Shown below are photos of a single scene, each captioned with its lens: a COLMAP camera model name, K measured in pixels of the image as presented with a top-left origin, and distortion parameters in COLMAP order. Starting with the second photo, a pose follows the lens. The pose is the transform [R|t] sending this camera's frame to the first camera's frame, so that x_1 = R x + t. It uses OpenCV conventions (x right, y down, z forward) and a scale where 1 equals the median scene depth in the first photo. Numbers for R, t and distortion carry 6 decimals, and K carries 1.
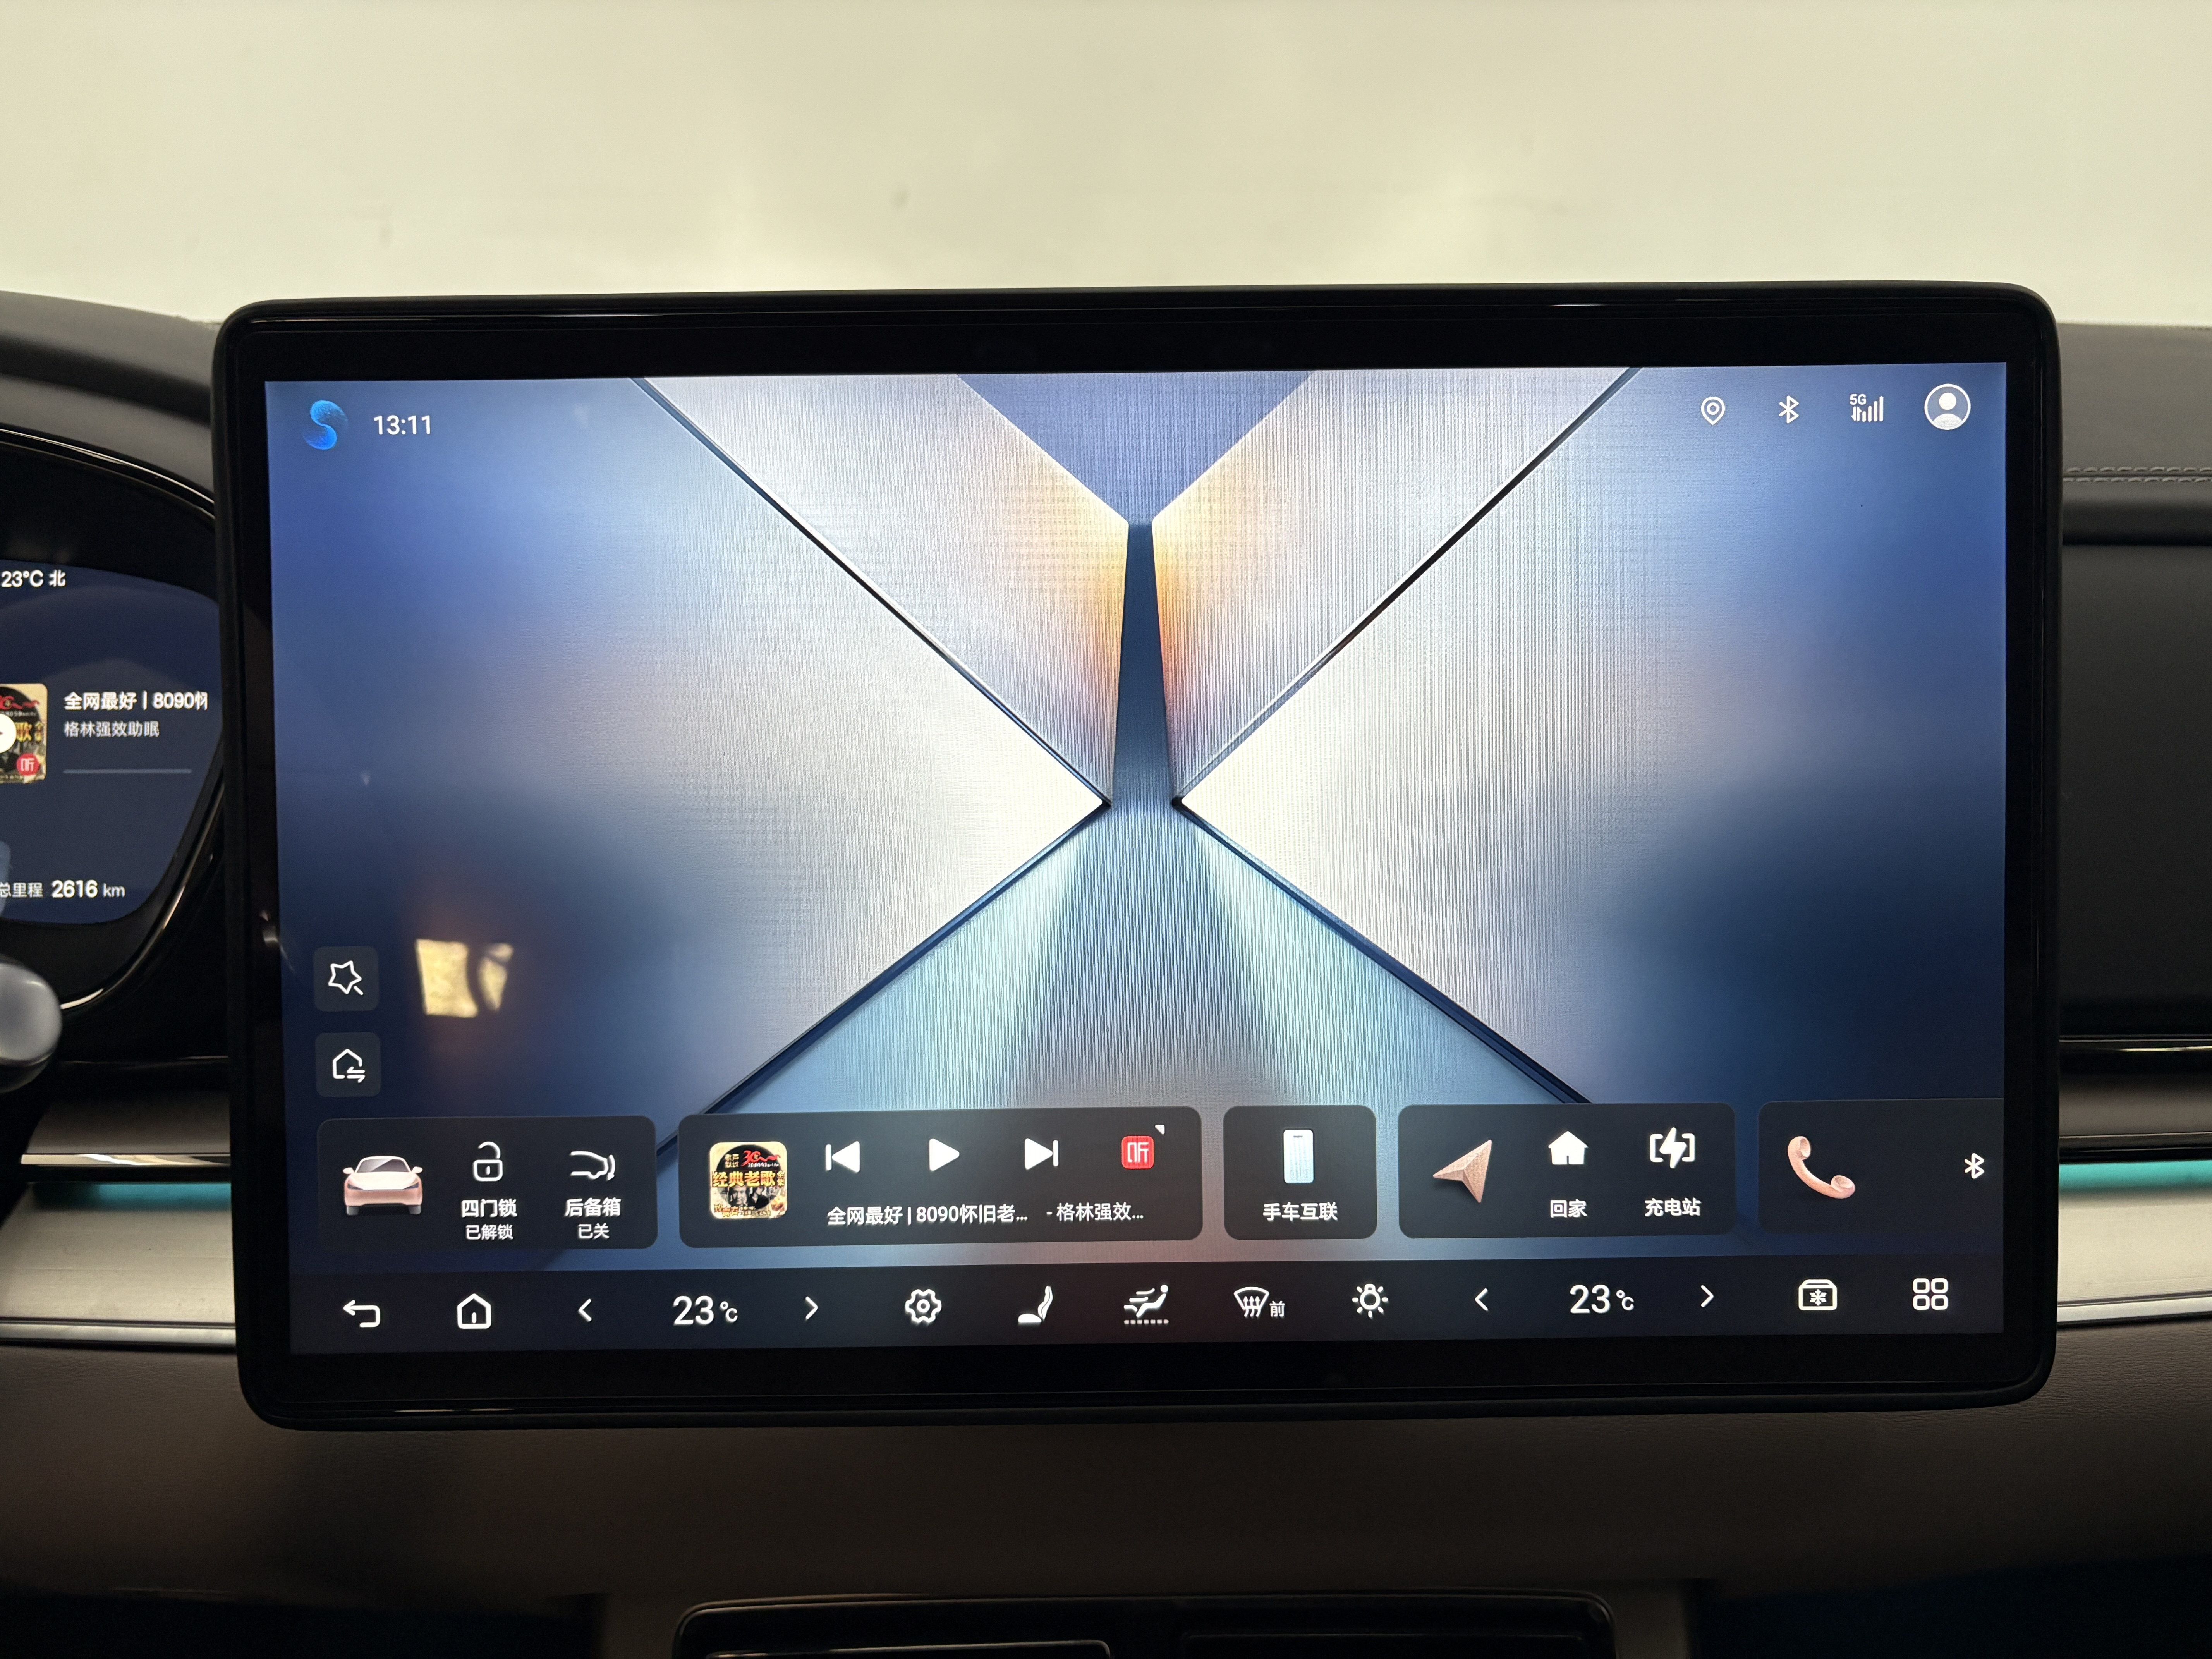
lens RADIAL K [[1619.9, 0, 1102.4], [0, 1619.9, 829.0], [0, 0, 1]] dist [0.044283, -0.083471]
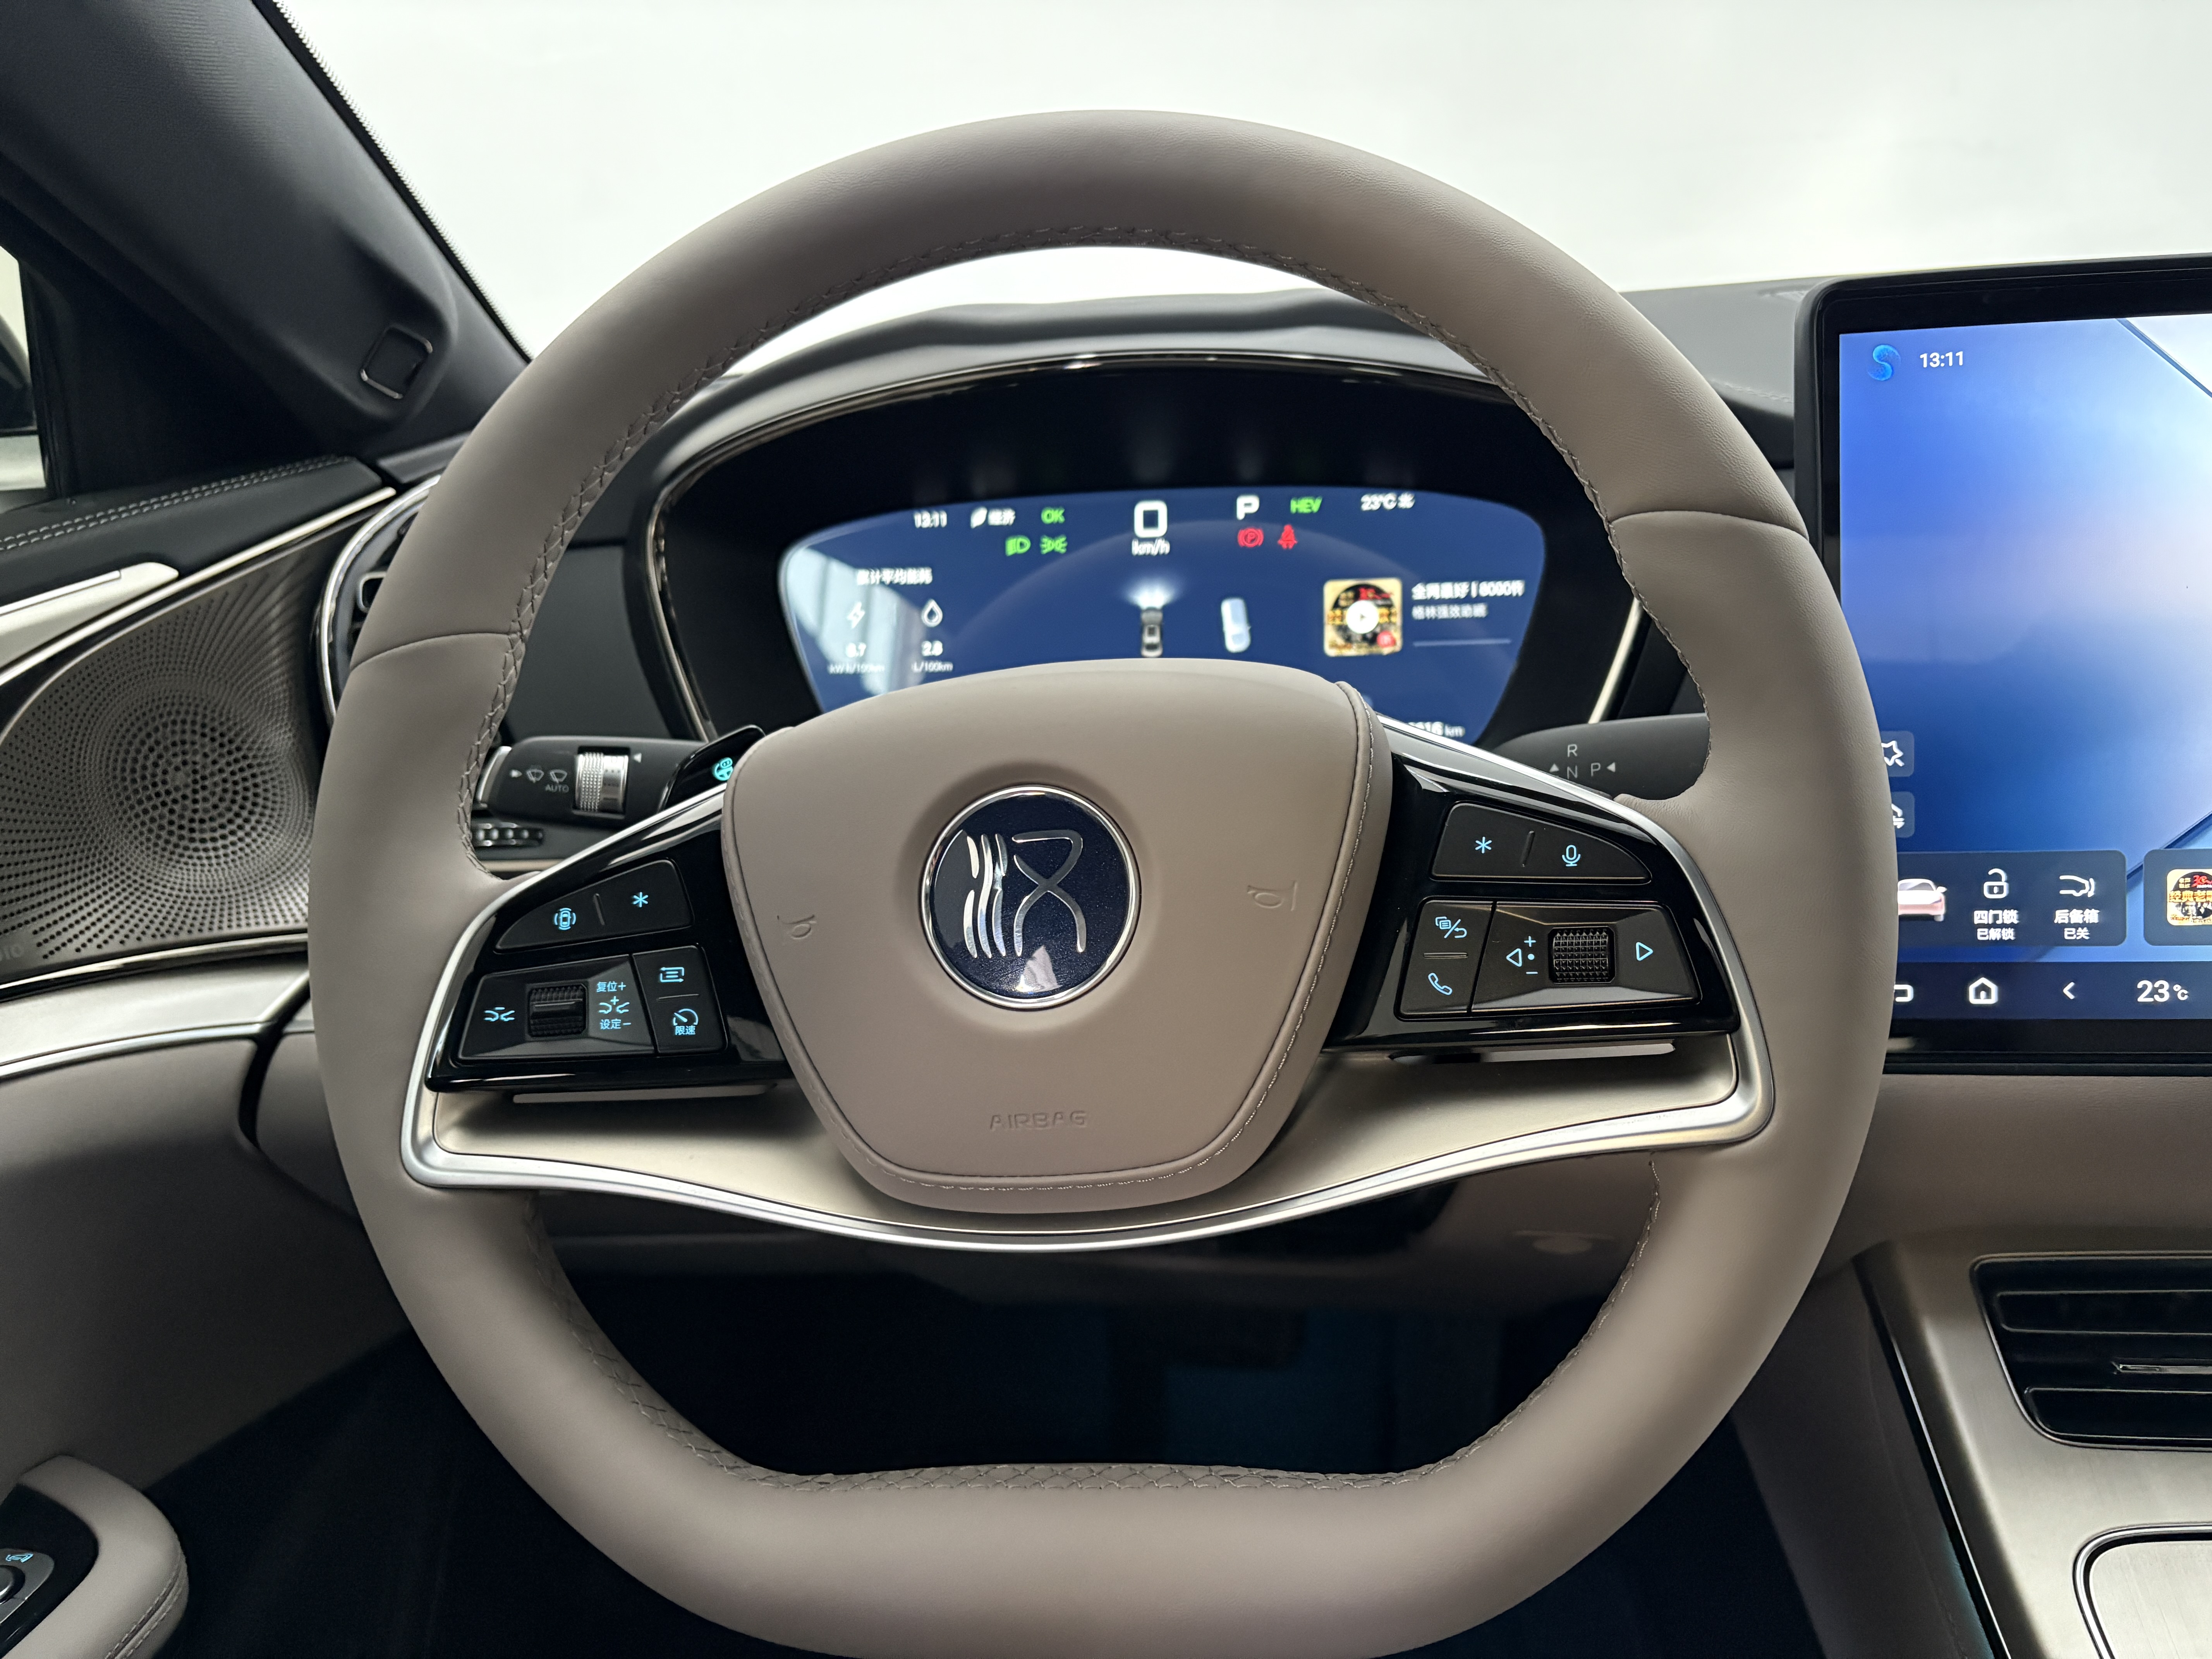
lens RADIAL K [[1619.9, 0, 1099.5], [0, 1619.9, 831.7], [0, 0, 1]] dist [0.044283, -0.083471]
pose [[0.986127, -0.003251, -0.165963, -0.905419], [0.005653, 0.999886, 0.014003, 0.135470], [0.165898, -0.014747, 0.986033, -0.511159]]
